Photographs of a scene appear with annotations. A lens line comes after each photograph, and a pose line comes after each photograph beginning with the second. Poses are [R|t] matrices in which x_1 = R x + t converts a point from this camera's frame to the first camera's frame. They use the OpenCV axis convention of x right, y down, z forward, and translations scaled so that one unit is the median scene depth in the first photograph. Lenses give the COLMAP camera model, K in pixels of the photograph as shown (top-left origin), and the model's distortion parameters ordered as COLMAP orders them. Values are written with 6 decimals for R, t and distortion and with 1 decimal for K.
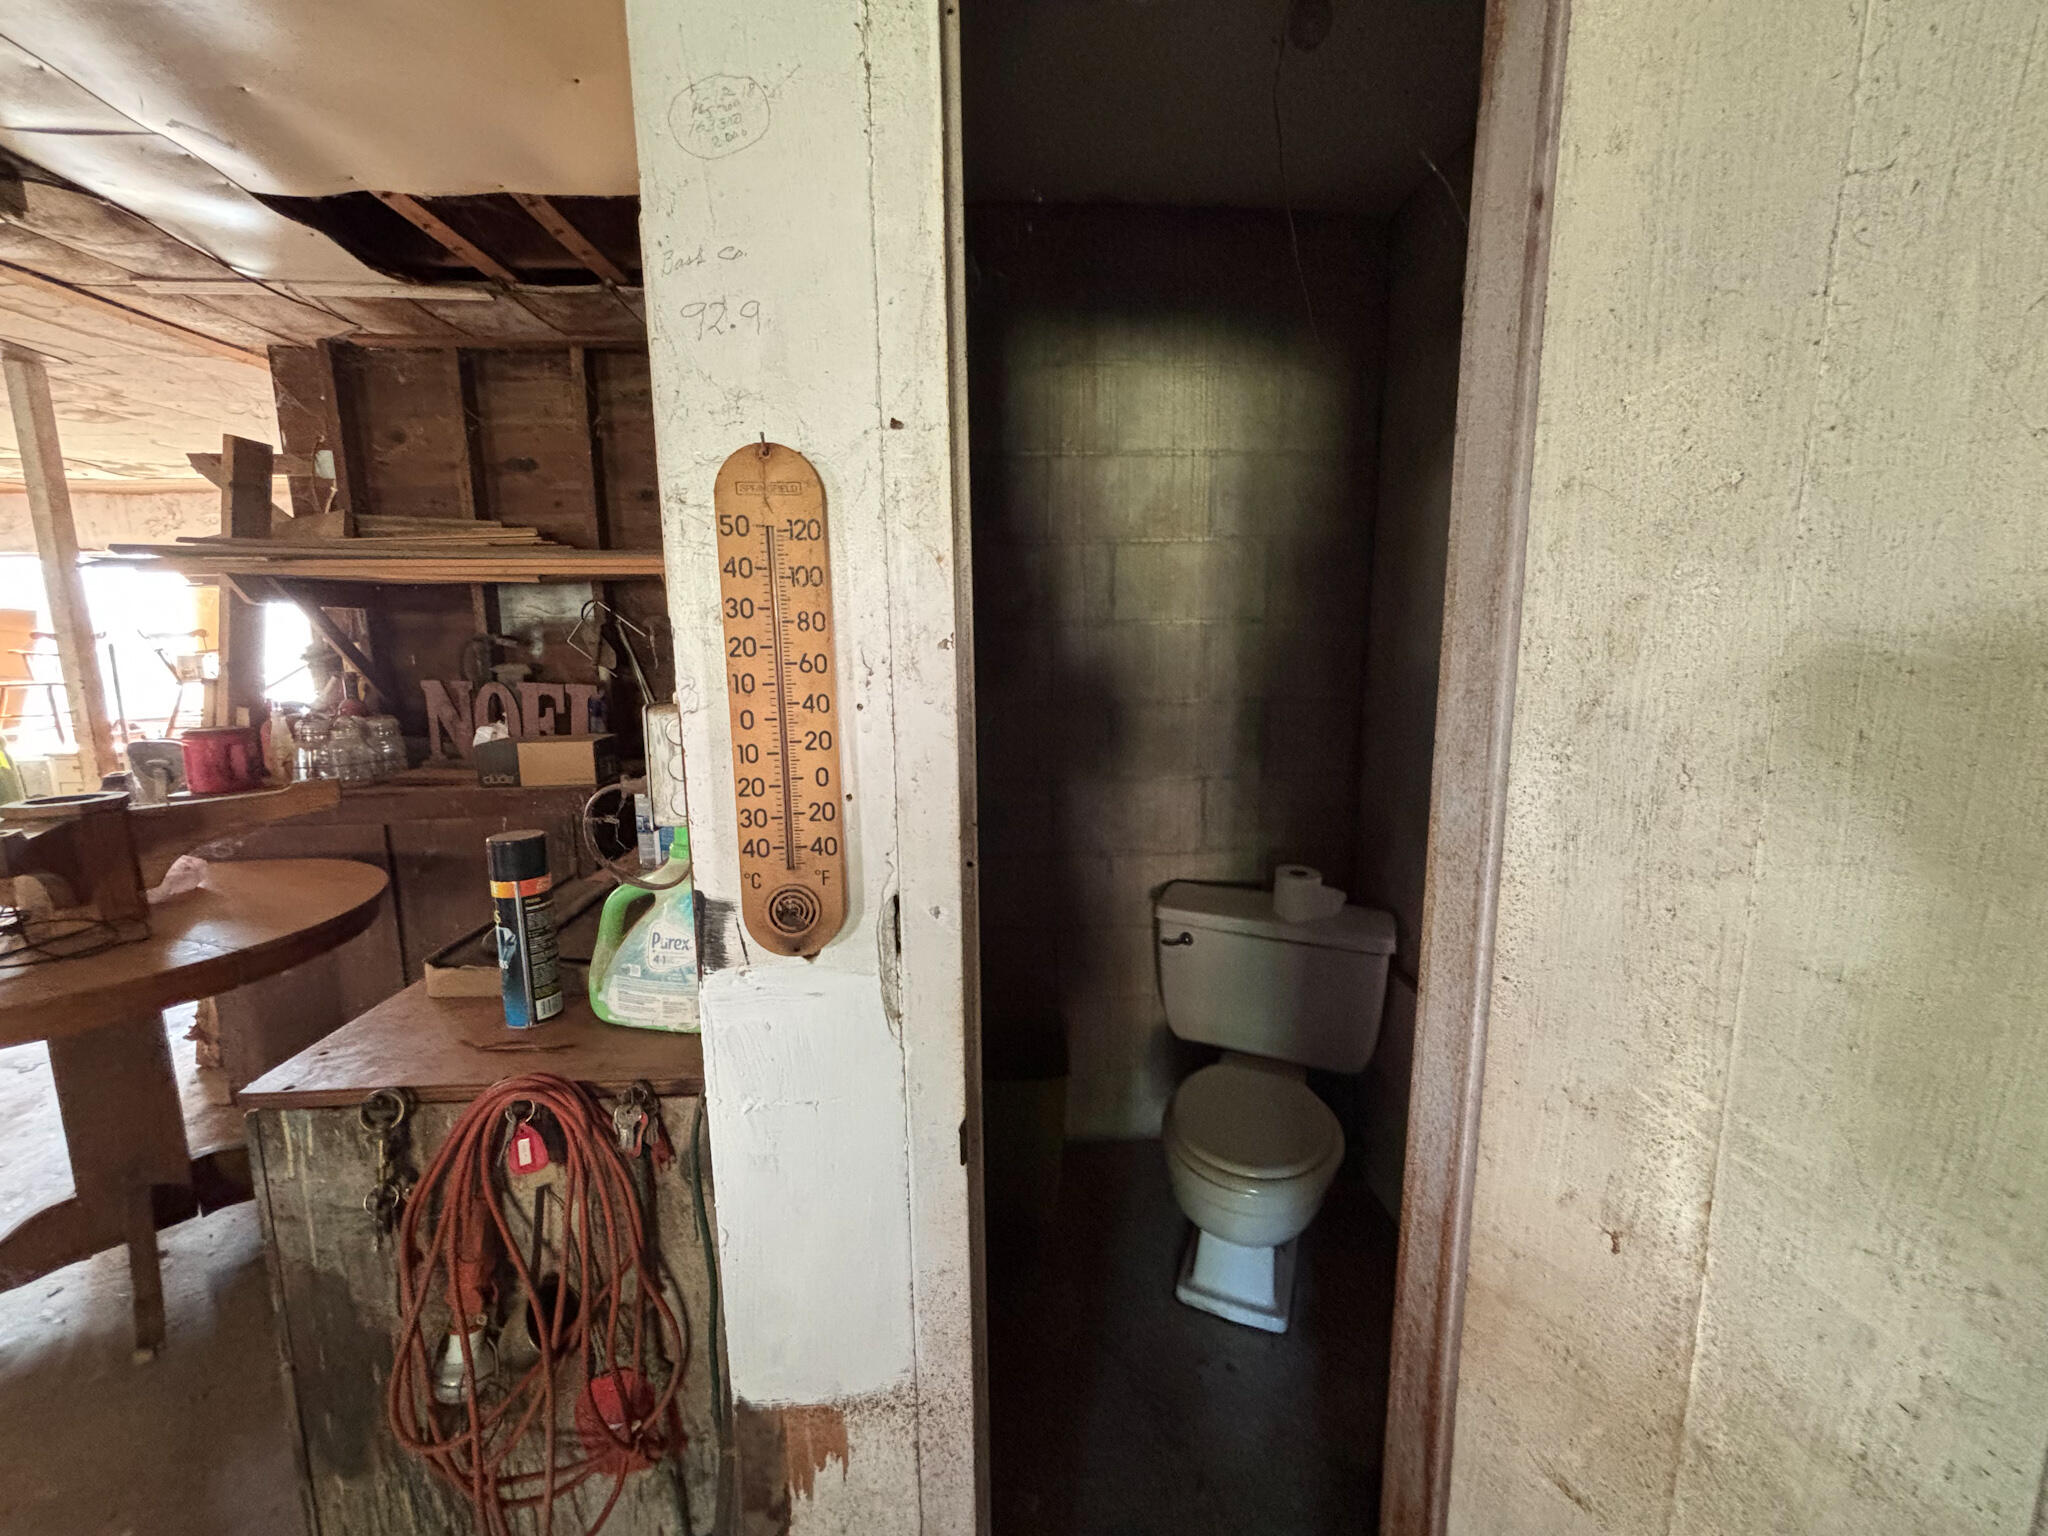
lens RADIAL K [[827.8, 0, 1013.2], [0, 827.8, 765.1], [0, 0, 1]] dist [-0.002580, 0.000306]
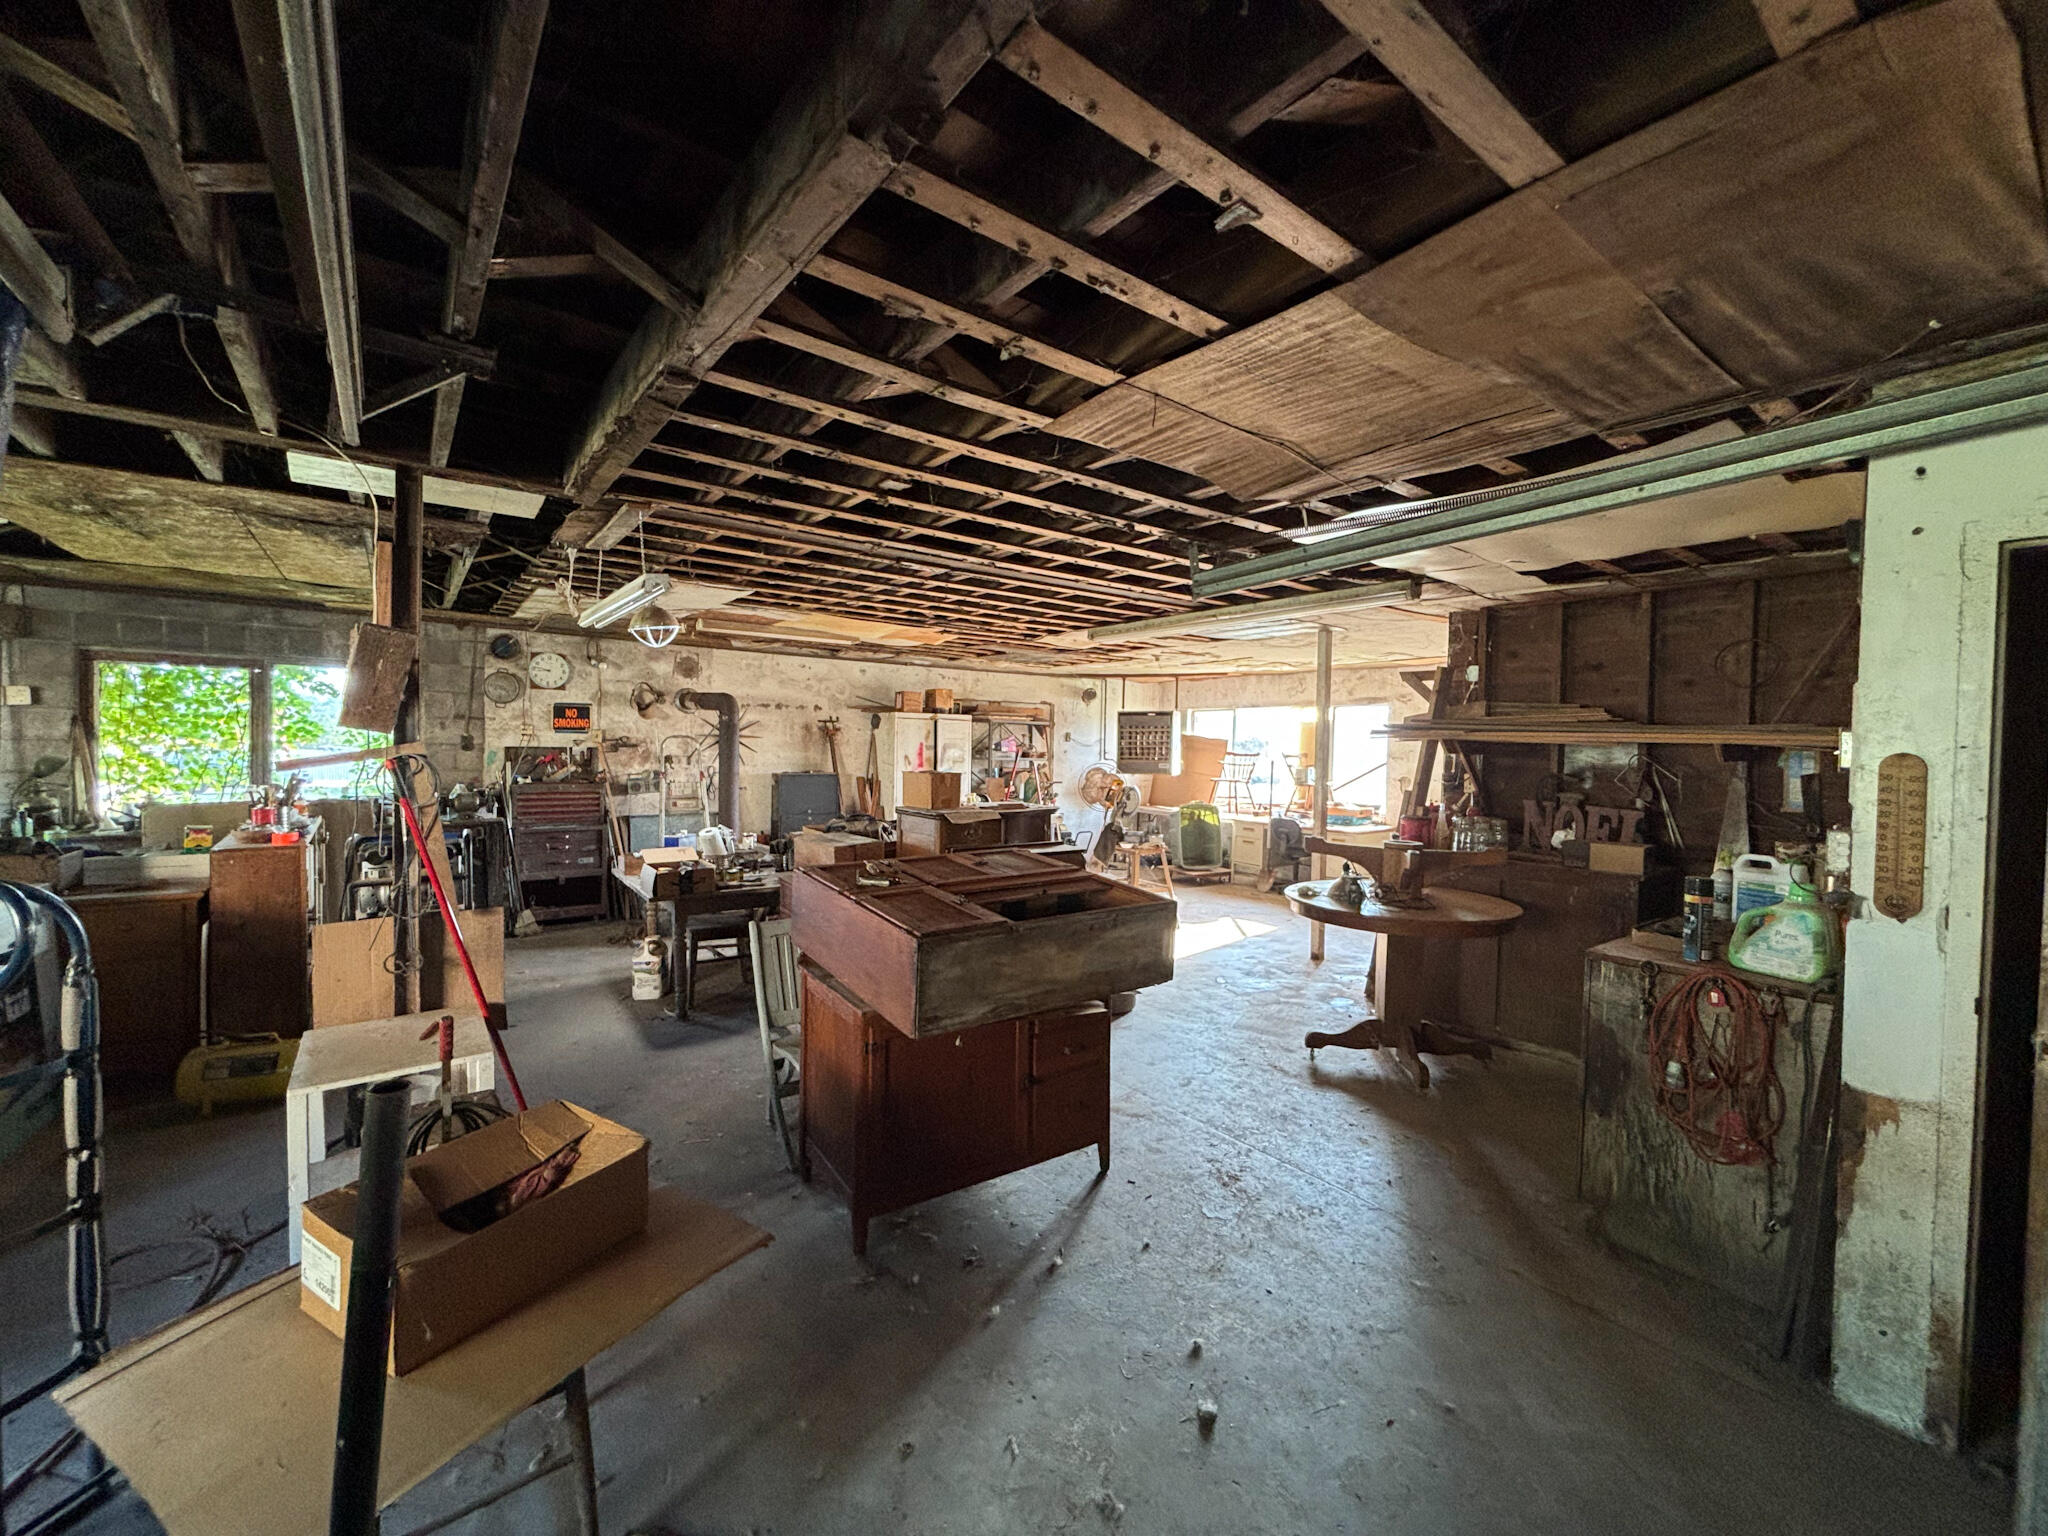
lens RADIAL K [[847.3, 0, 1024.0], [0, 847.3, 768.0], [0, 0, 1]] dist [0.009288, 0.000387]
pose [[0.587834, 0.044964, -0.807731, 0.125380], [-0.153075, 0.986599, -0.056481, 0.124429], [0.794367, 0.156845, 0.586839, -1.194065]]
